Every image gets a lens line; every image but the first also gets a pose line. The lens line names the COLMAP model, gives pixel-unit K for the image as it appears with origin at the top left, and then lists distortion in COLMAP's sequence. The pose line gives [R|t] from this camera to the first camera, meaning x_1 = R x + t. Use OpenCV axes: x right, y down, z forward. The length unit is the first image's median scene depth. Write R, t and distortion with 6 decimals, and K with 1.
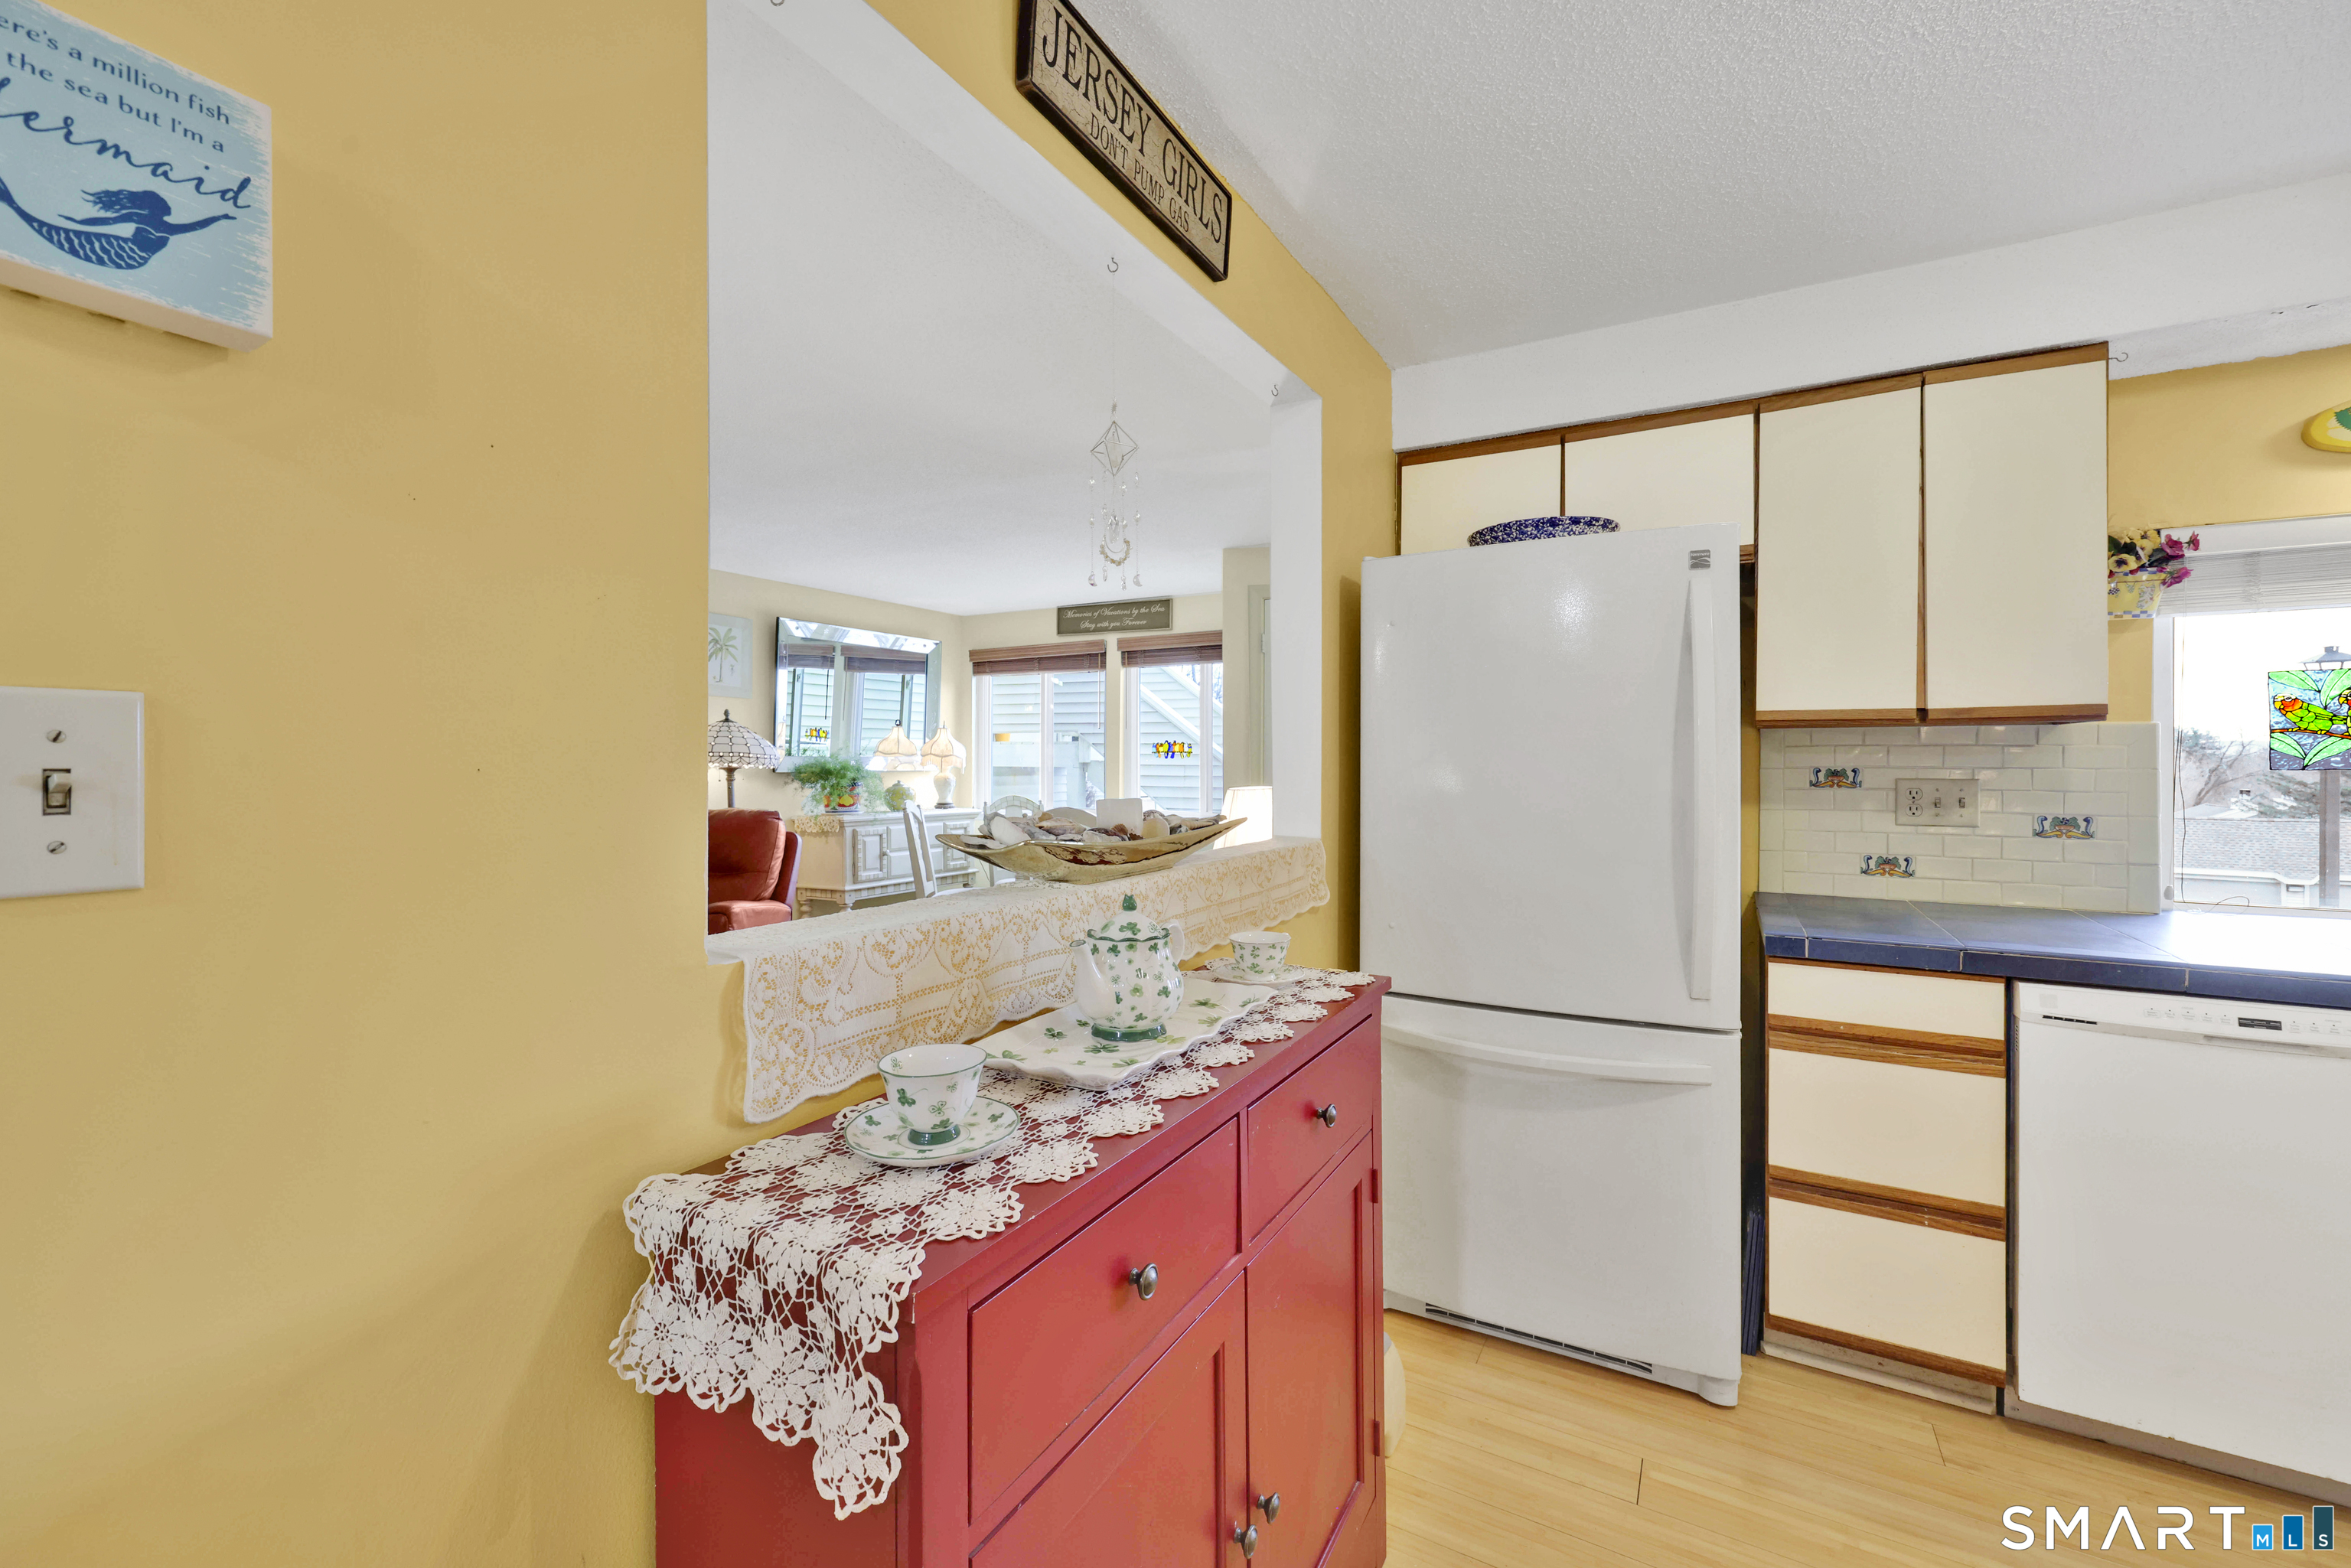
lens RADIAL K [[942.7, 0, 1163.4], [0, 942.7, 759.0], [0, 0, 1]] dist [-0.008140, 0.000198]
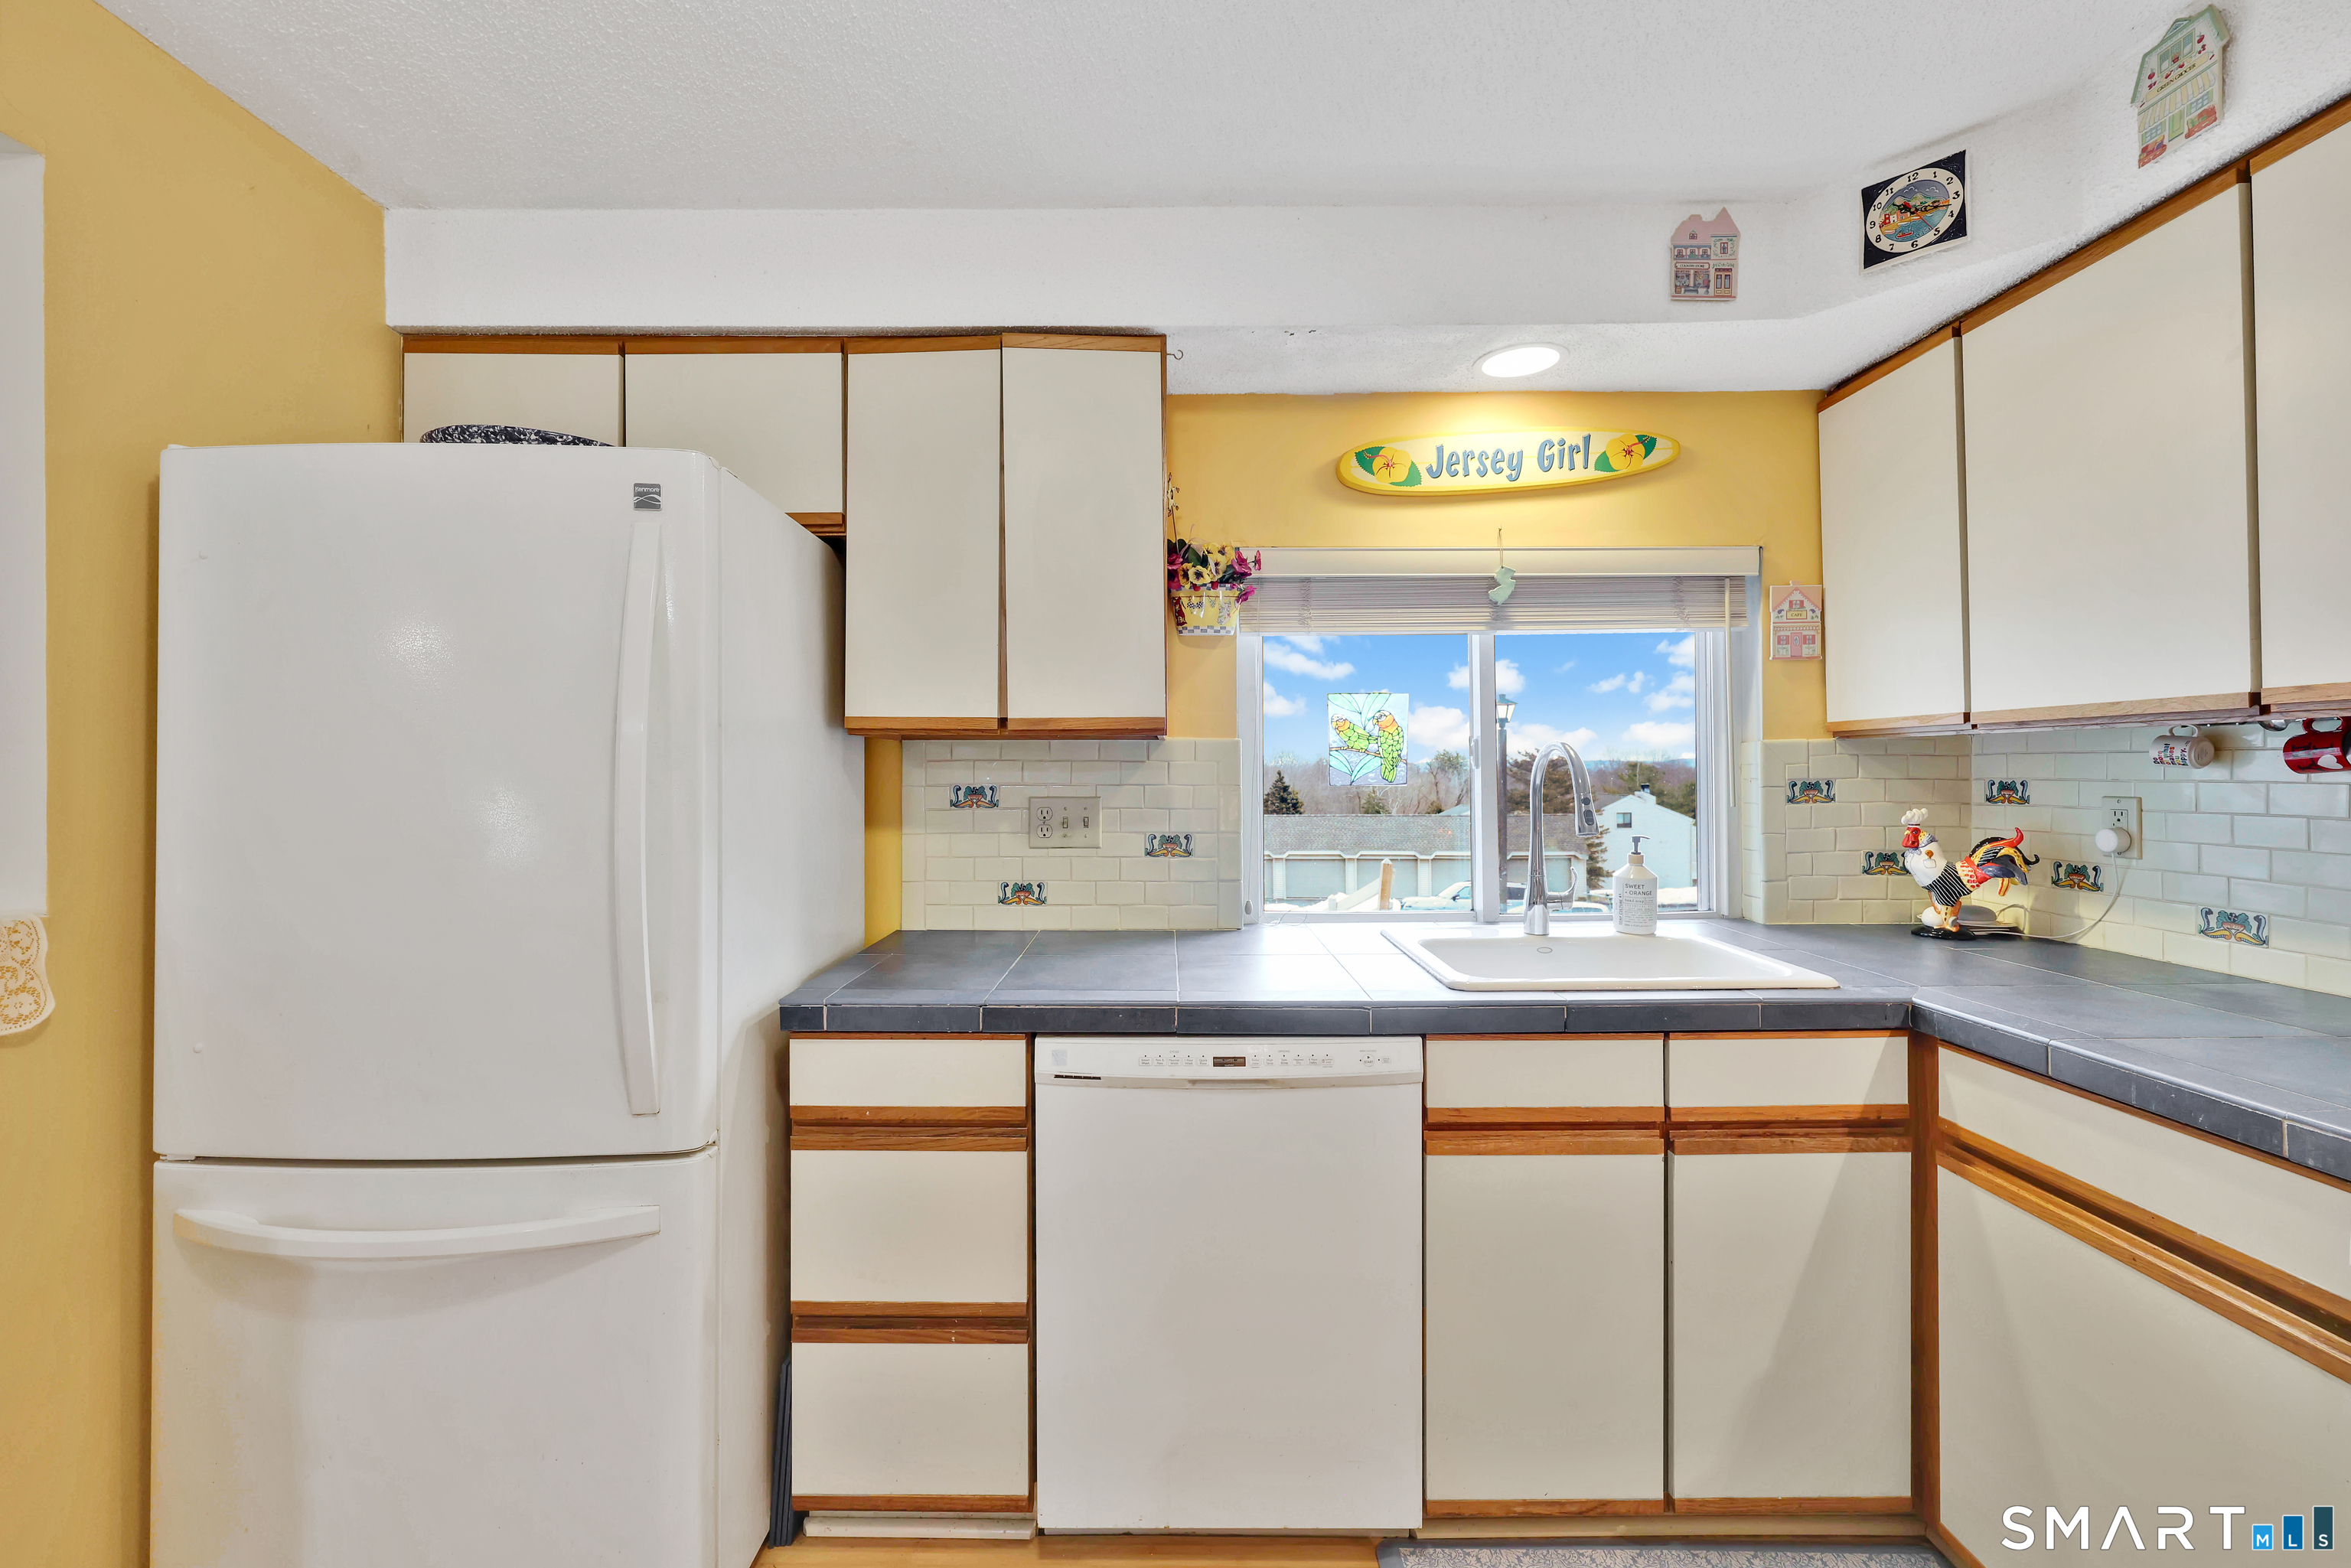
lens RADIAL K [[942.7, 0, 1147.3], [0, 942.7, 764.5], [0, 0, 1]] dist [-0.008140, 0.000198]
pose [[0.868372, 0.004622, 0.495892, 0.456214], [-0.000156, 0.999959, -0.009046, -0.002483], [-0.495913, 0.007778, 0.868337, 0.159356]]
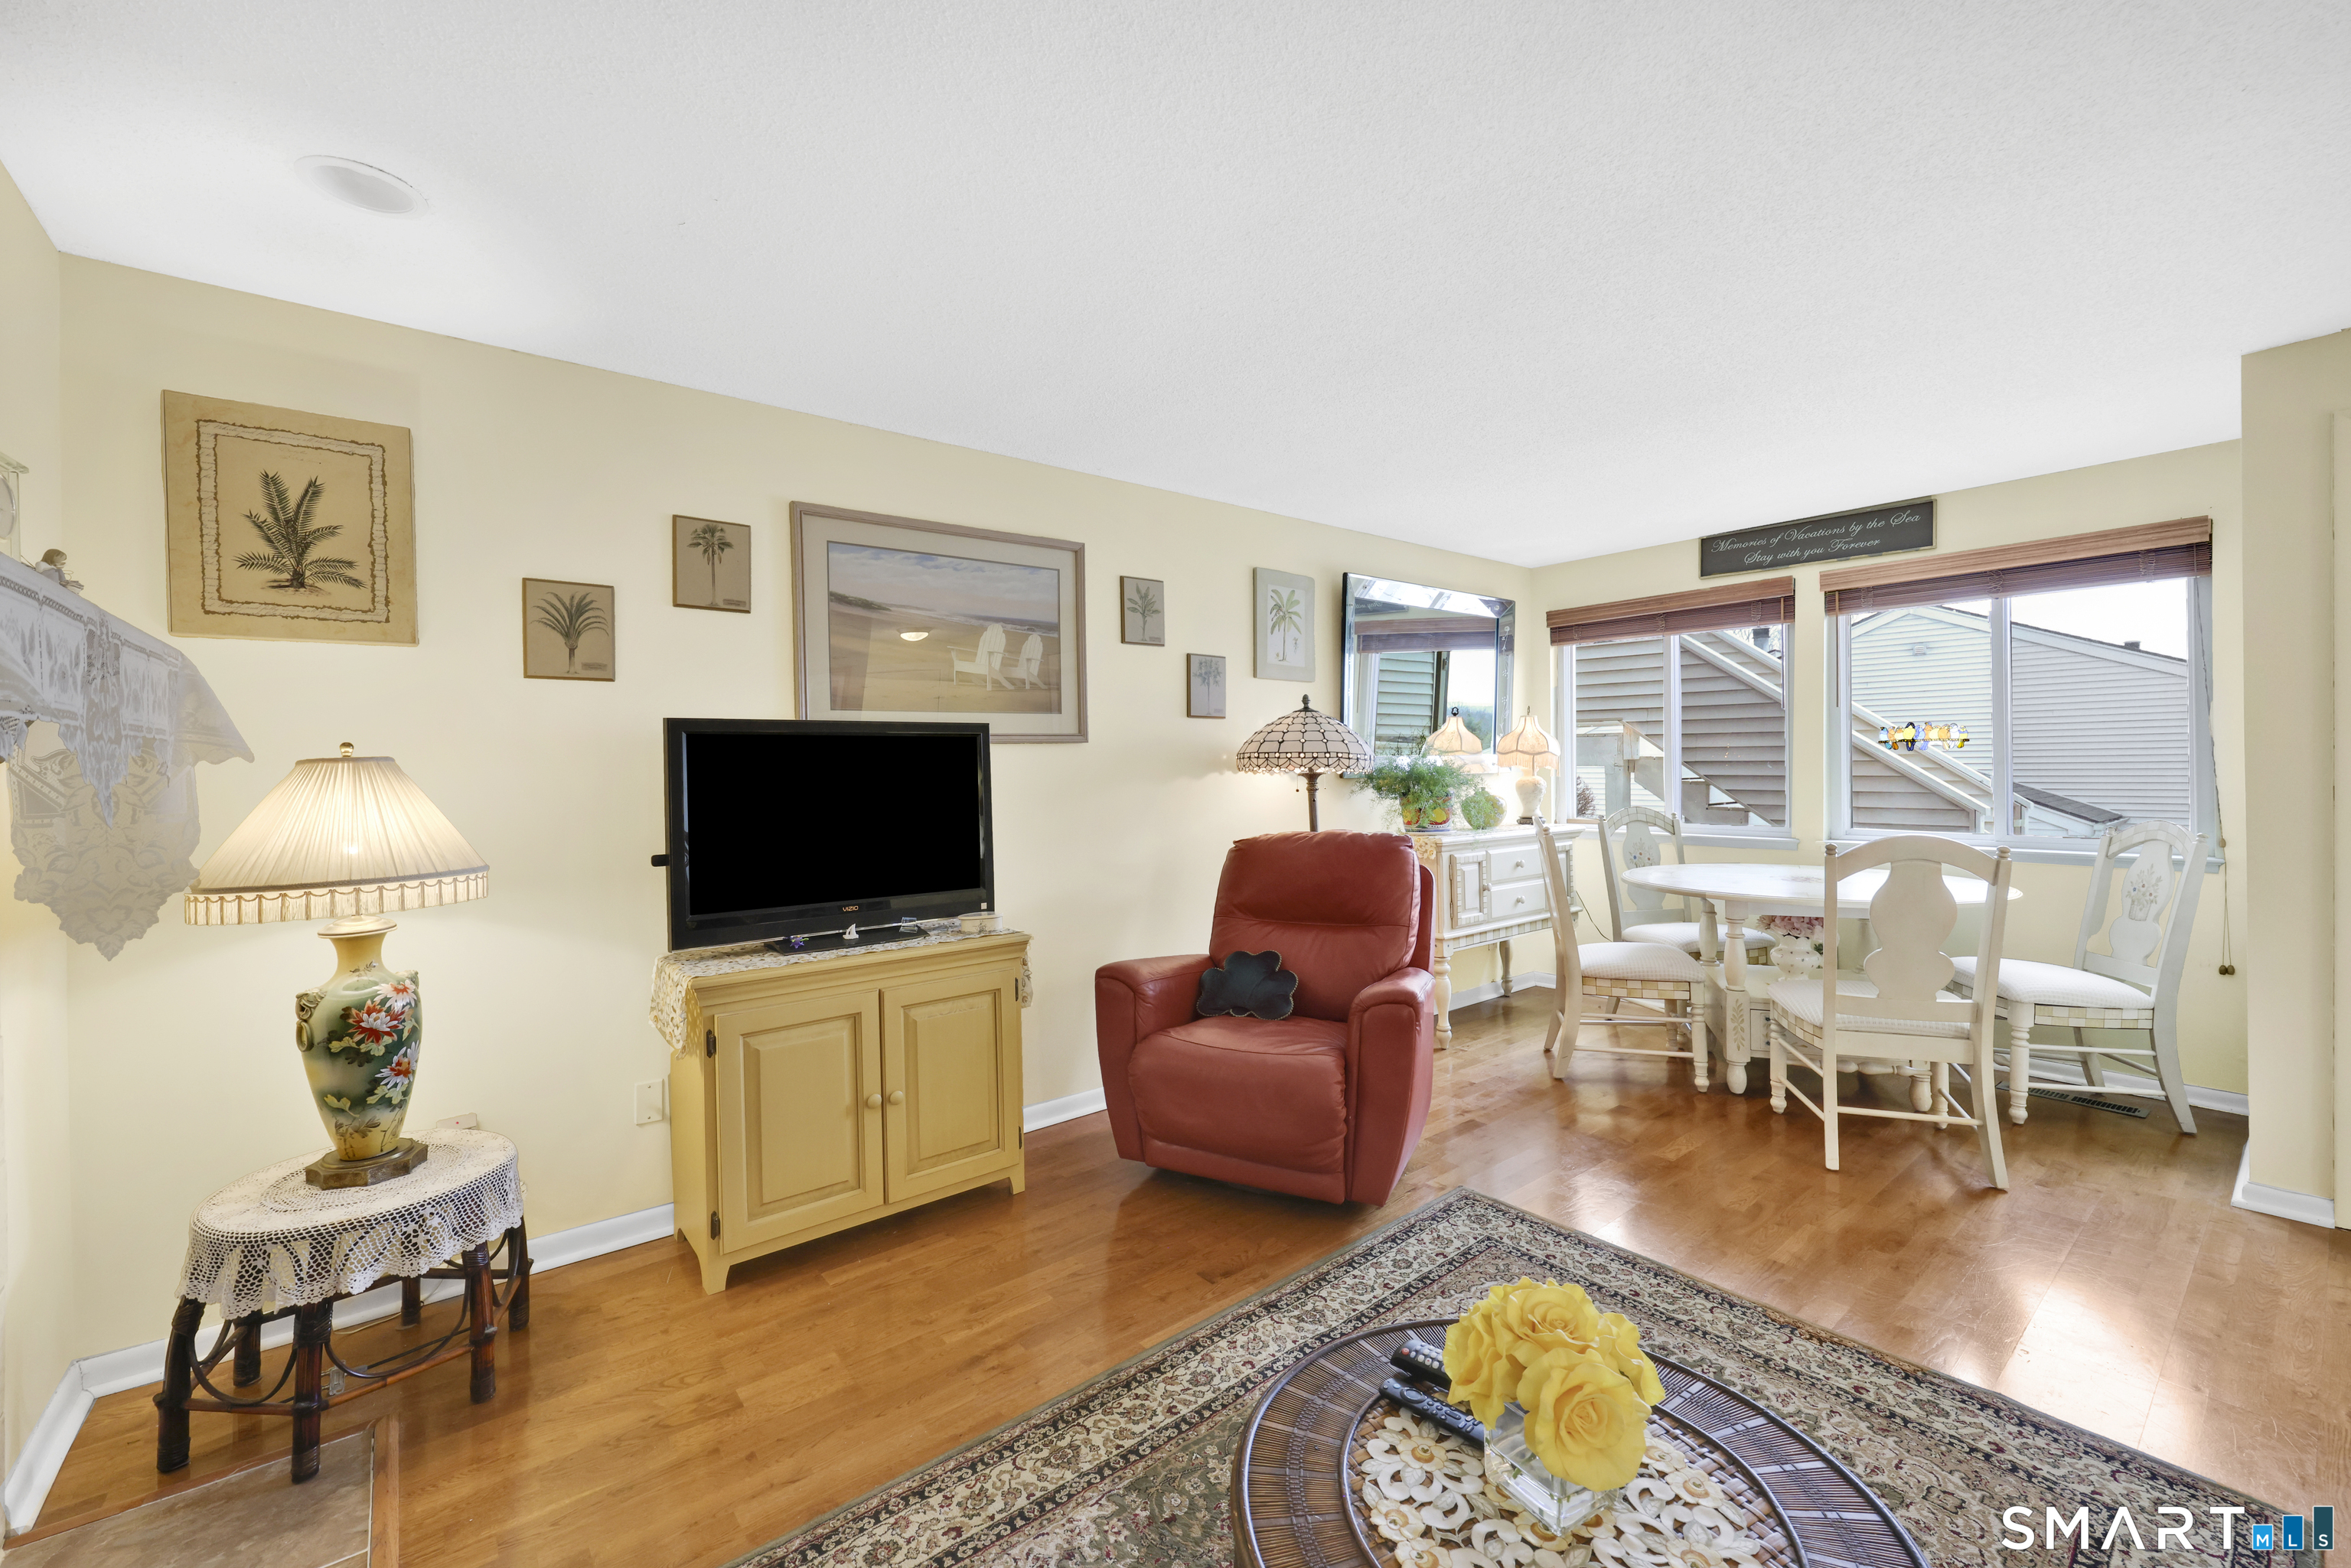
lens RADIAL K [[942.7, 0, 1183.3], [0, 942.7, 782.0], [0, 0, 1]] dist [-0.008140, 0.000198]
pose [[0.933225, -0.004515, -0.359264, -0.804169], [0.015161, 0.999525, 0.026822, -0.016021], [0.358972, -0.030478, 0.932851, 0.749186]]
